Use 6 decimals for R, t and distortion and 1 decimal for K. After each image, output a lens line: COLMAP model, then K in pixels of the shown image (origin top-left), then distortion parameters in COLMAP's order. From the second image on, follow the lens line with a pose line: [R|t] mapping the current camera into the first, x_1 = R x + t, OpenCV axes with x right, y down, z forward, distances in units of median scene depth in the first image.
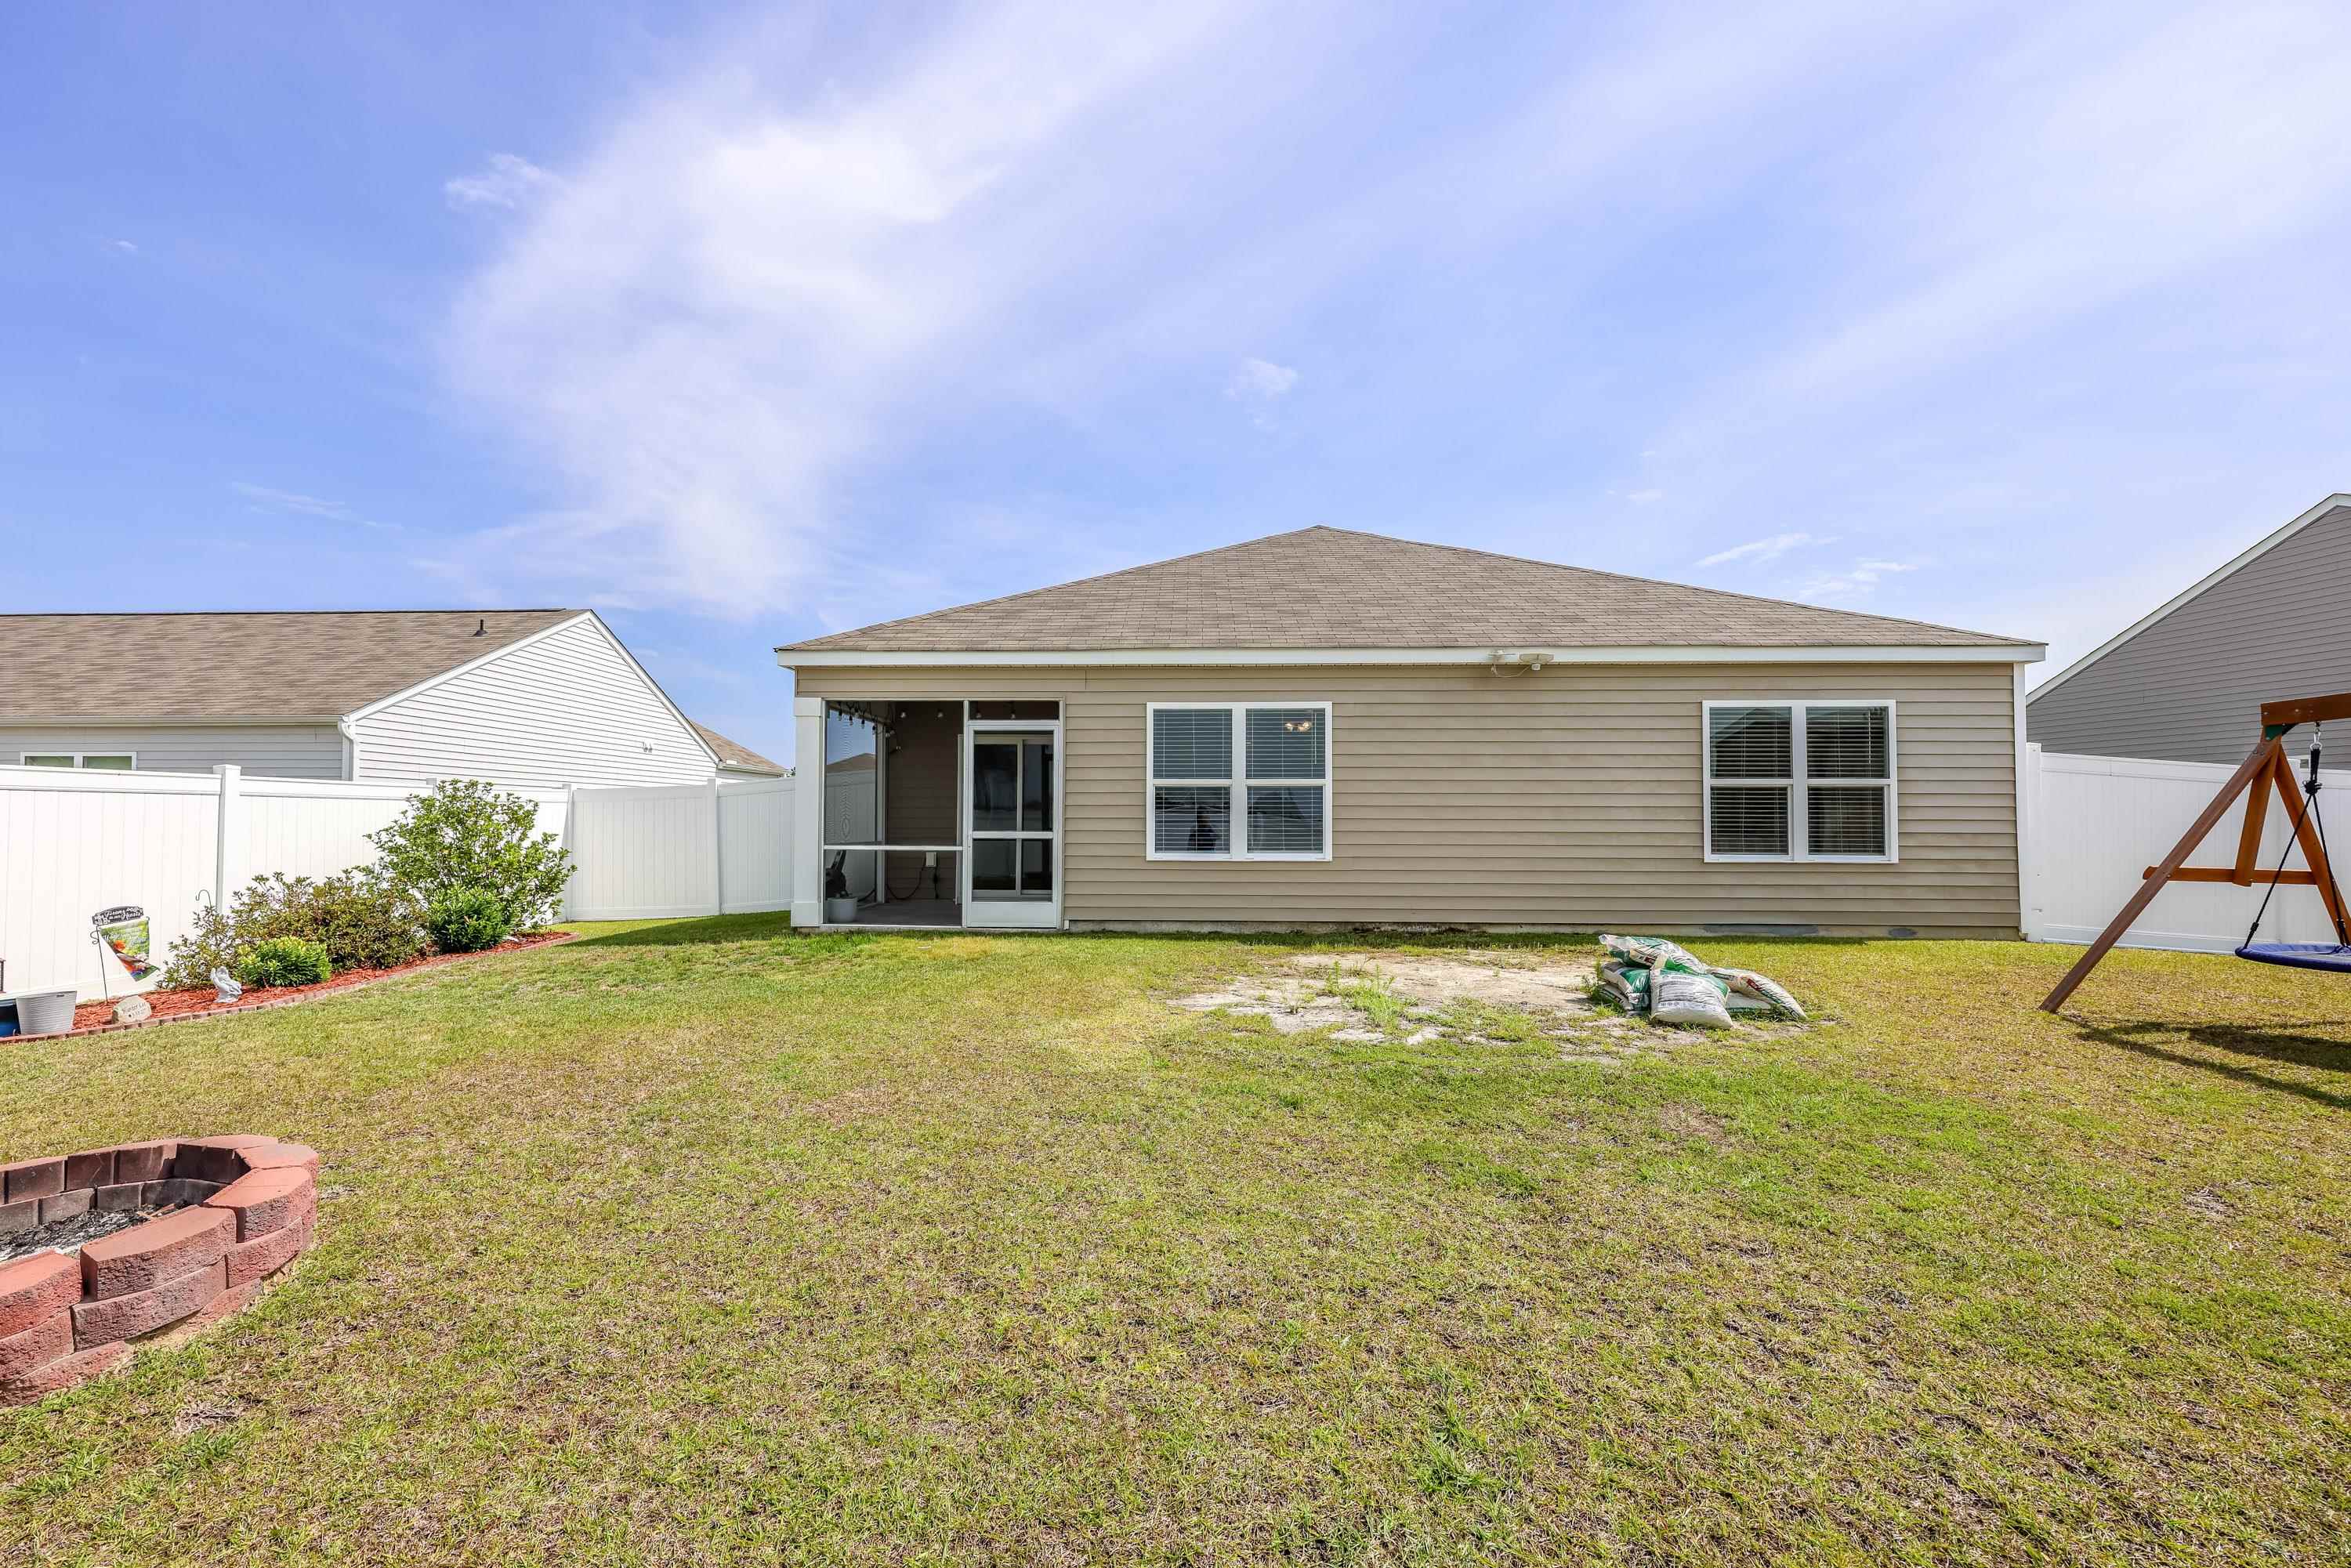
lens RADIAL K [[995.4, 0, 1173.4], [0, 995.4, 793.0], [0, 0, 1]] dist [-0.000417, 0.000116]
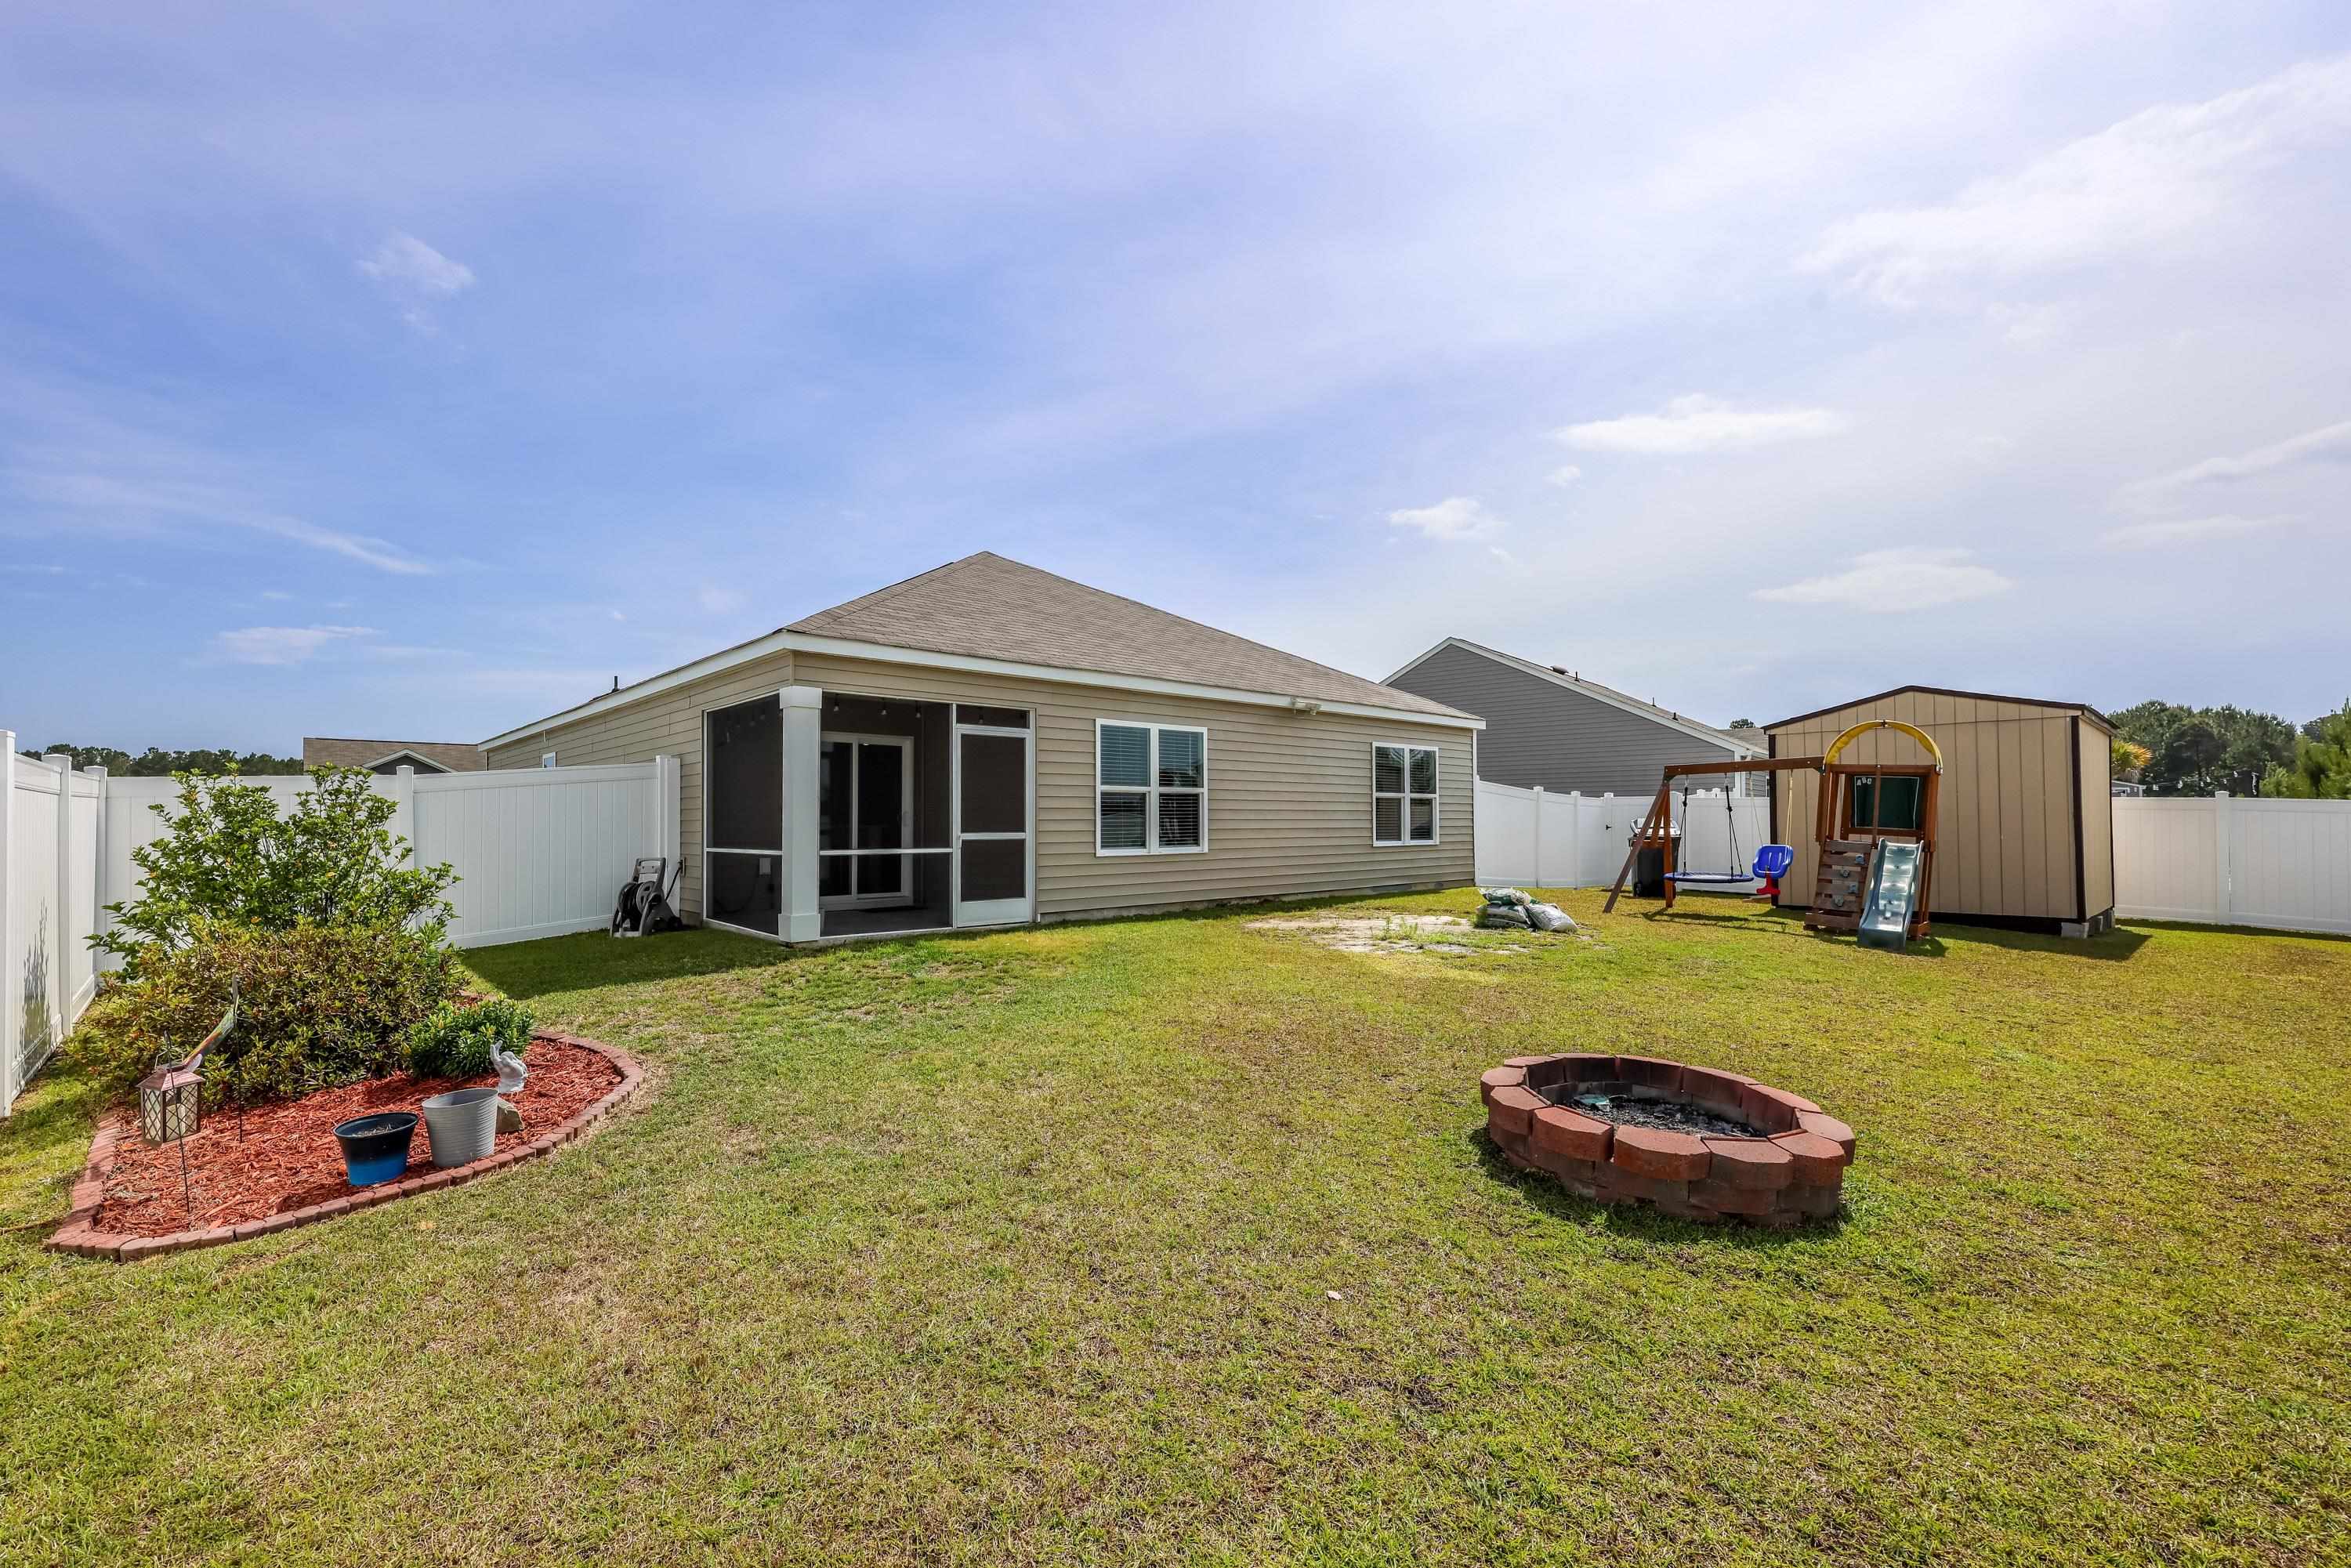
lens RADIAL K [[1017.3, 0, 1171.1], [0, 1017.3, 806.9], [0, 0, 1]] dist [0.000487, 0.000062]
pose [[0.692448, 0.005700, 0.721445, -0.803284], [-0.012320, 0.999916, 0.003924, 0.004959], [-0.721363, -0.011605, 0.692460, 0.129464]]
